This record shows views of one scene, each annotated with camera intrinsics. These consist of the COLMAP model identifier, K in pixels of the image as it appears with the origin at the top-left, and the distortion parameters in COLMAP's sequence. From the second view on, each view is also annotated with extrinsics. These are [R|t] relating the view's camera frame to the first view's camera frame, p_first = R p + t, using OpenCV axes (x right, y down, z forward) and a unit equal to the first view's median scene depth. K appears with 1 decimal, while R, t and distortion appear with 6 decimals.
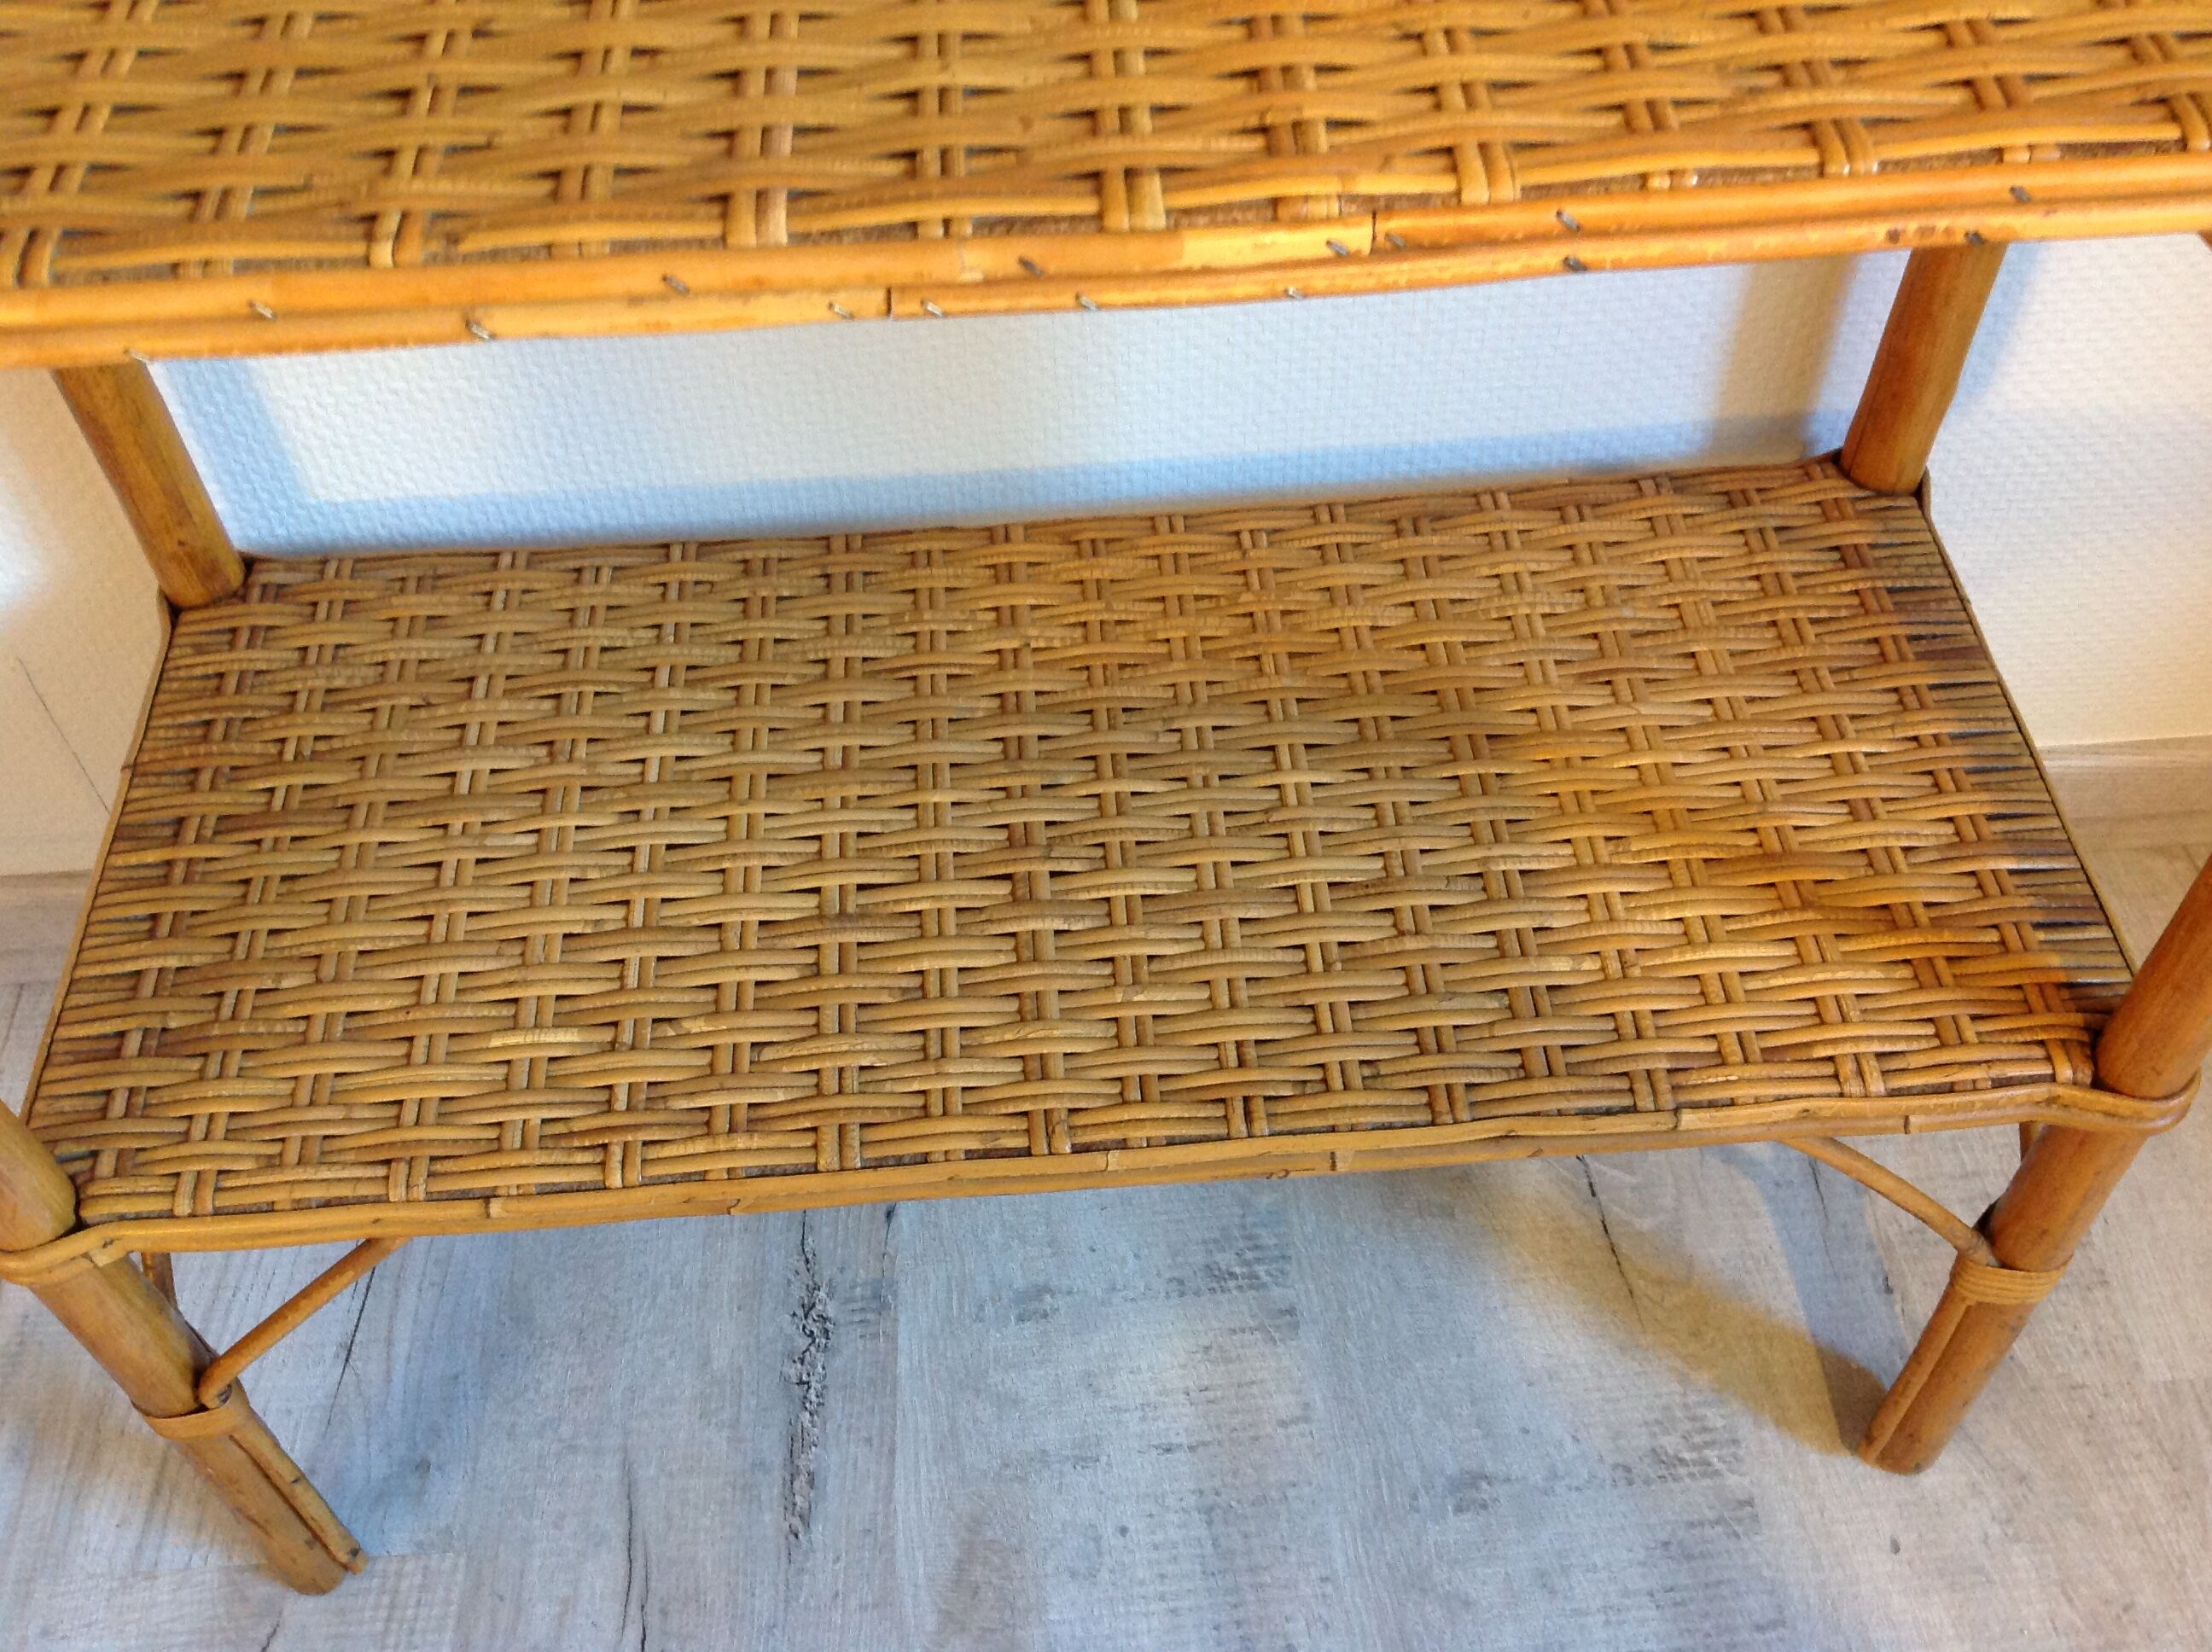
lens RADIAL K [[2120.5, 0, 1119.3], [0, 2120.5, 836.3], [0, 0, 1]] dist [0.006665, 0.000000]
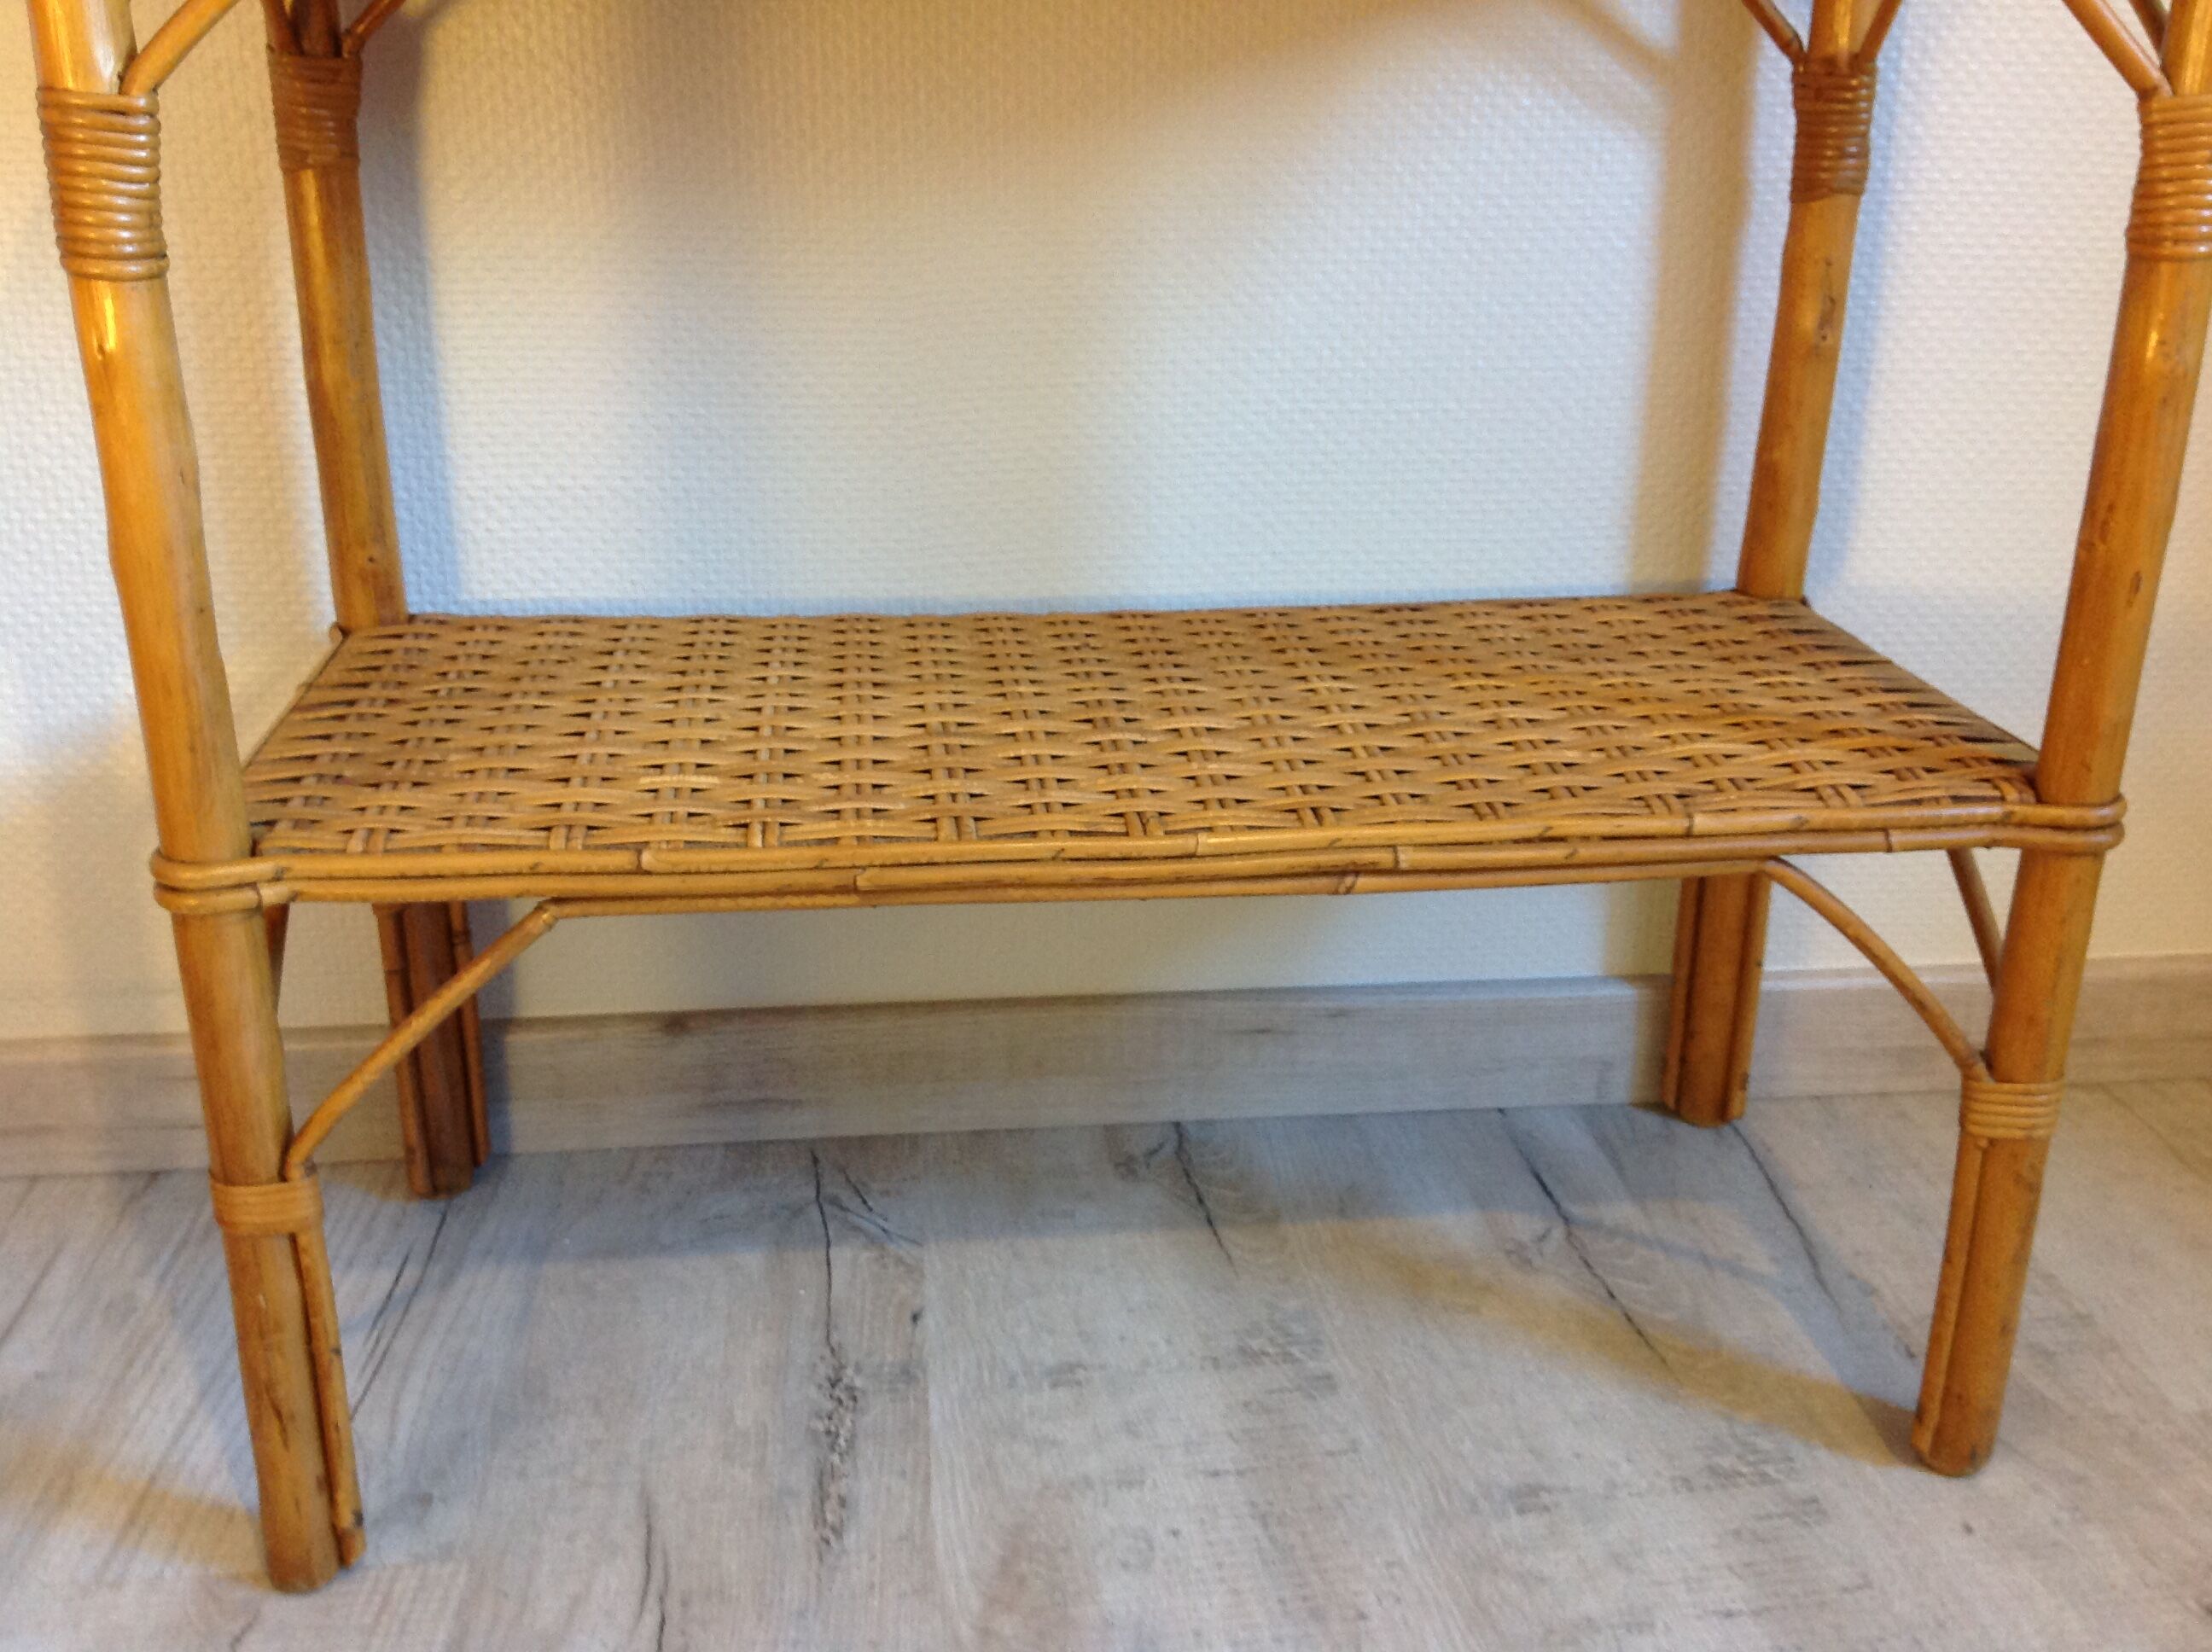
lens RADIAL K [[2120.5, 0, 1117.8], [0, 2120.5, 837.4], [0, 0, 1]] dist [0.006665, 0.000000]
pose [[0.998048, 0.015729, 0.060435, -0.095864], [0.016389, 0.867865, -0.496529, 0.589771], [-0.060260, 0.496550, 0.865914, 0.026500]]
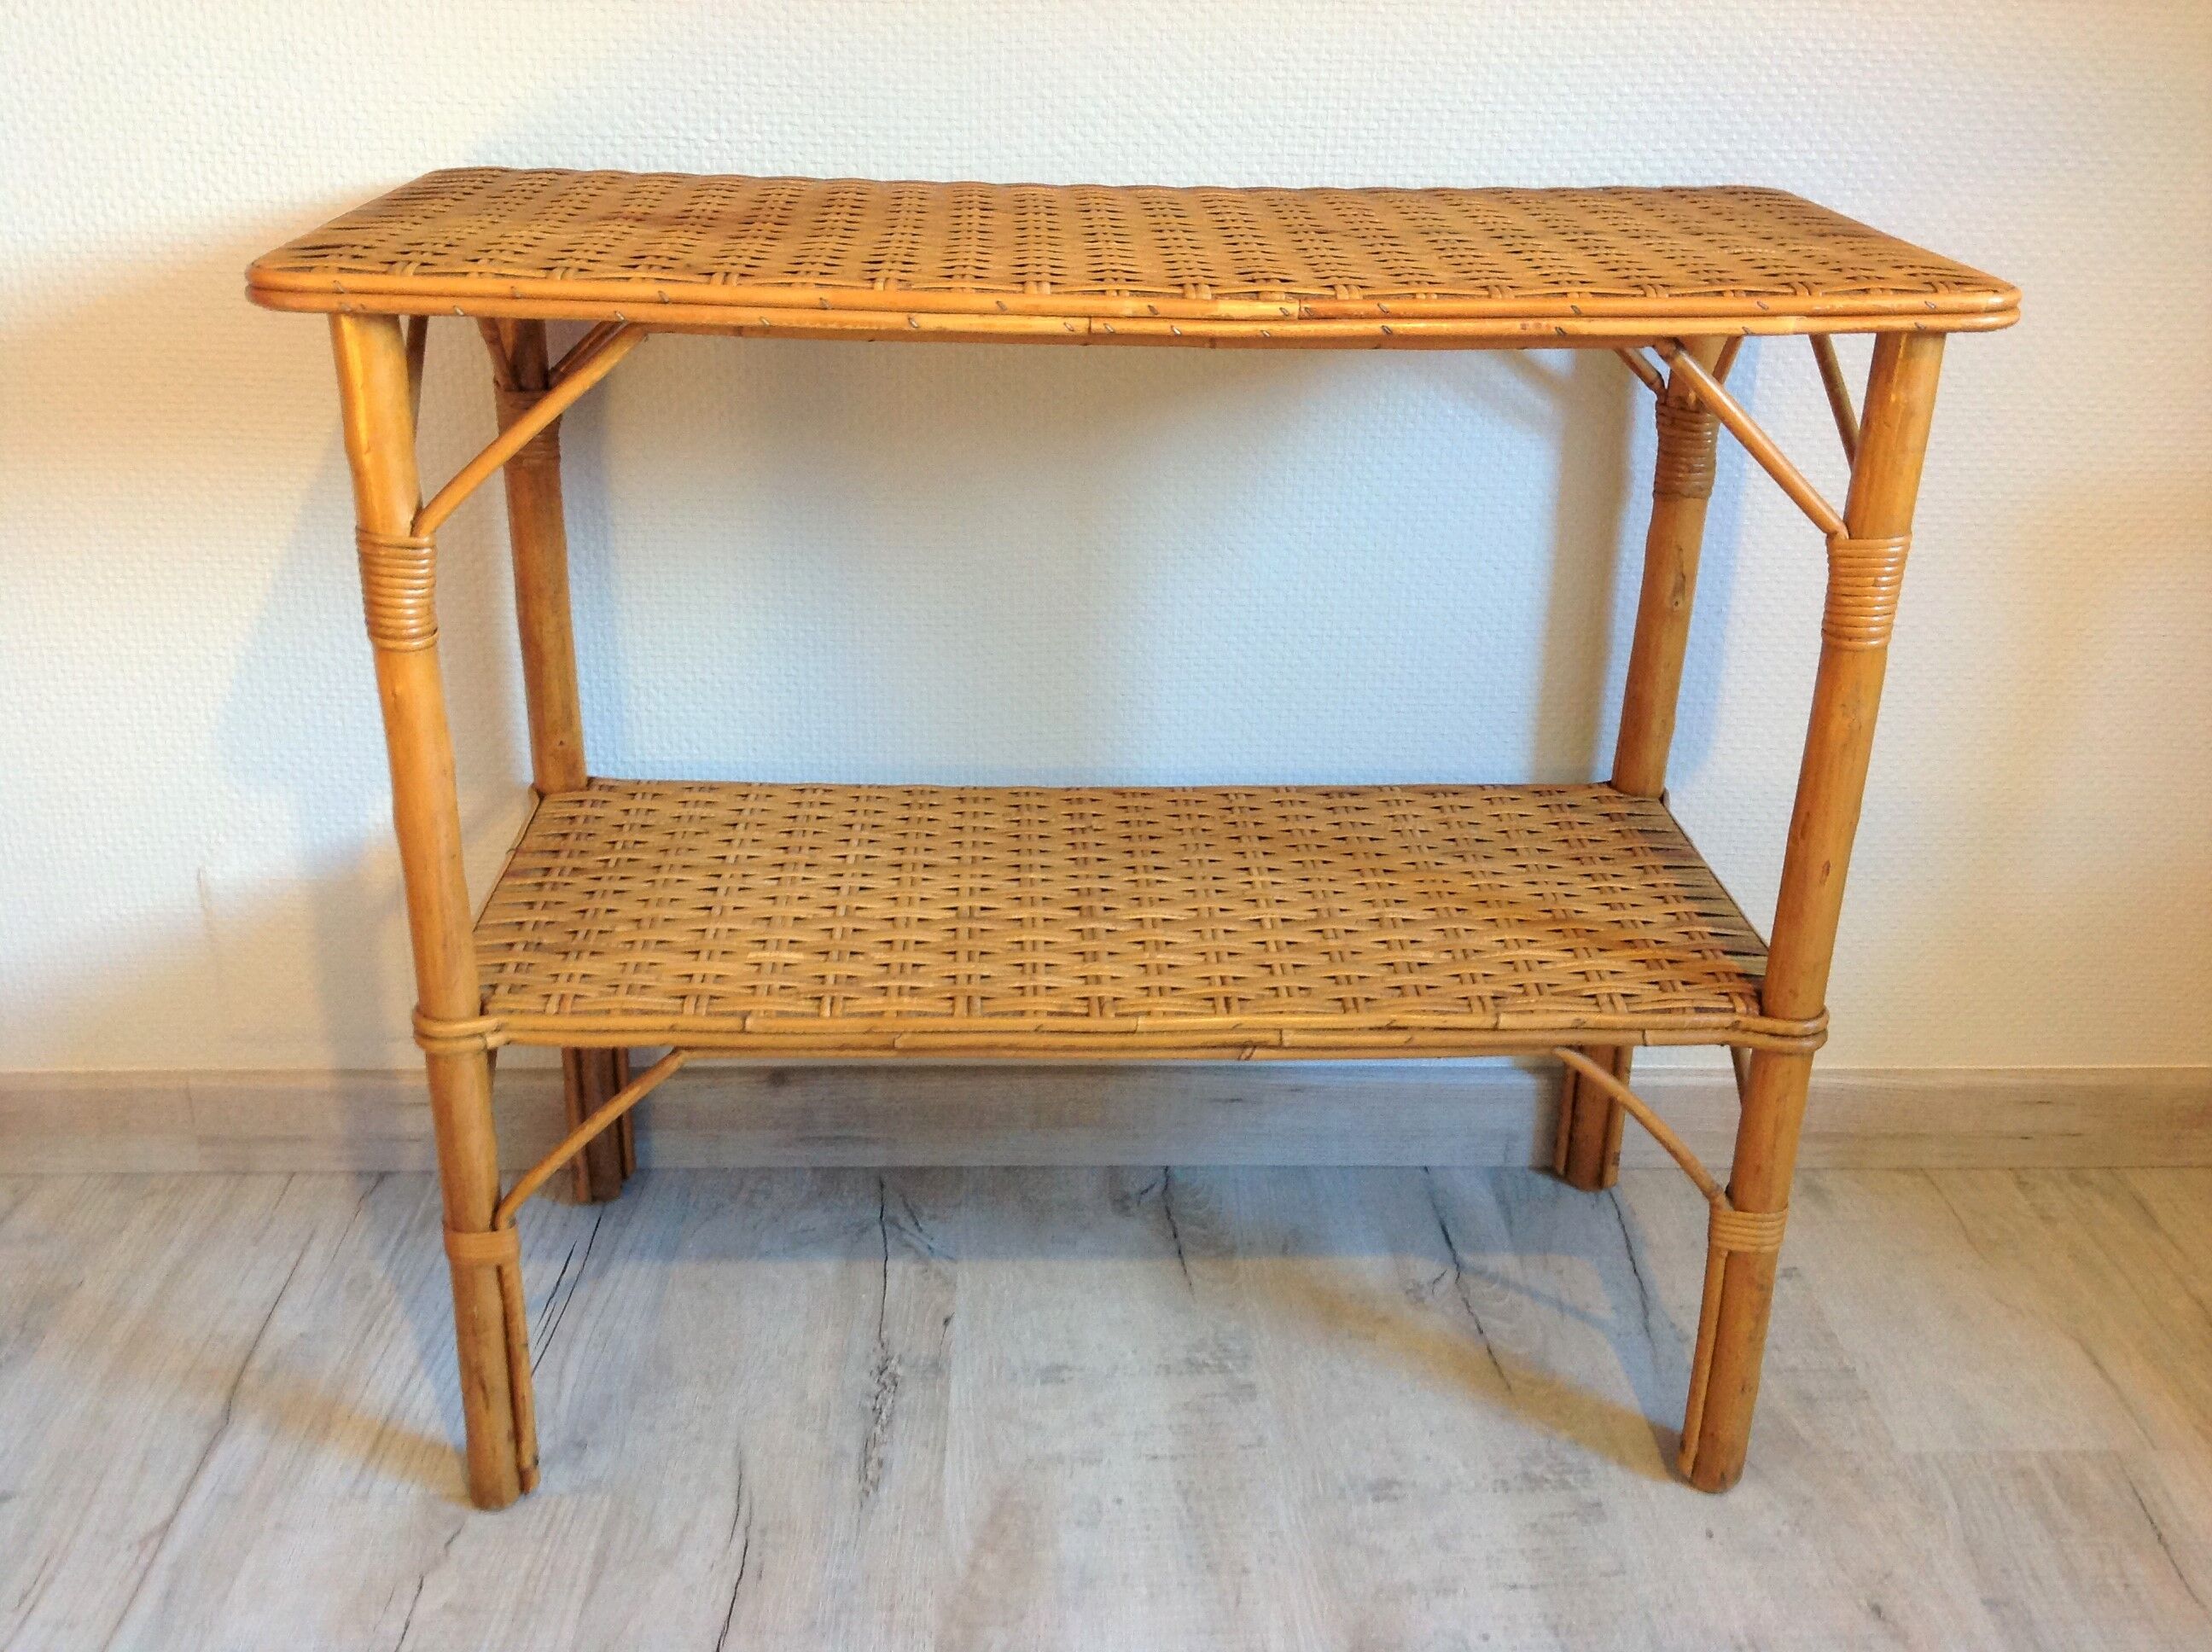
lens RADIAL K [[2120.5, 0, 1121.1], [0, 2120.5, 810.3], [0, 0, 1]] dist [0.006665, 0.000000]
pose [[0.998567, 0.053507, 0.000173, -0.021964], [-0.047282, 0.883909, -0.465263, 0.622844], [-0.025048, 0.464588, 0.885173, -0.388419]]
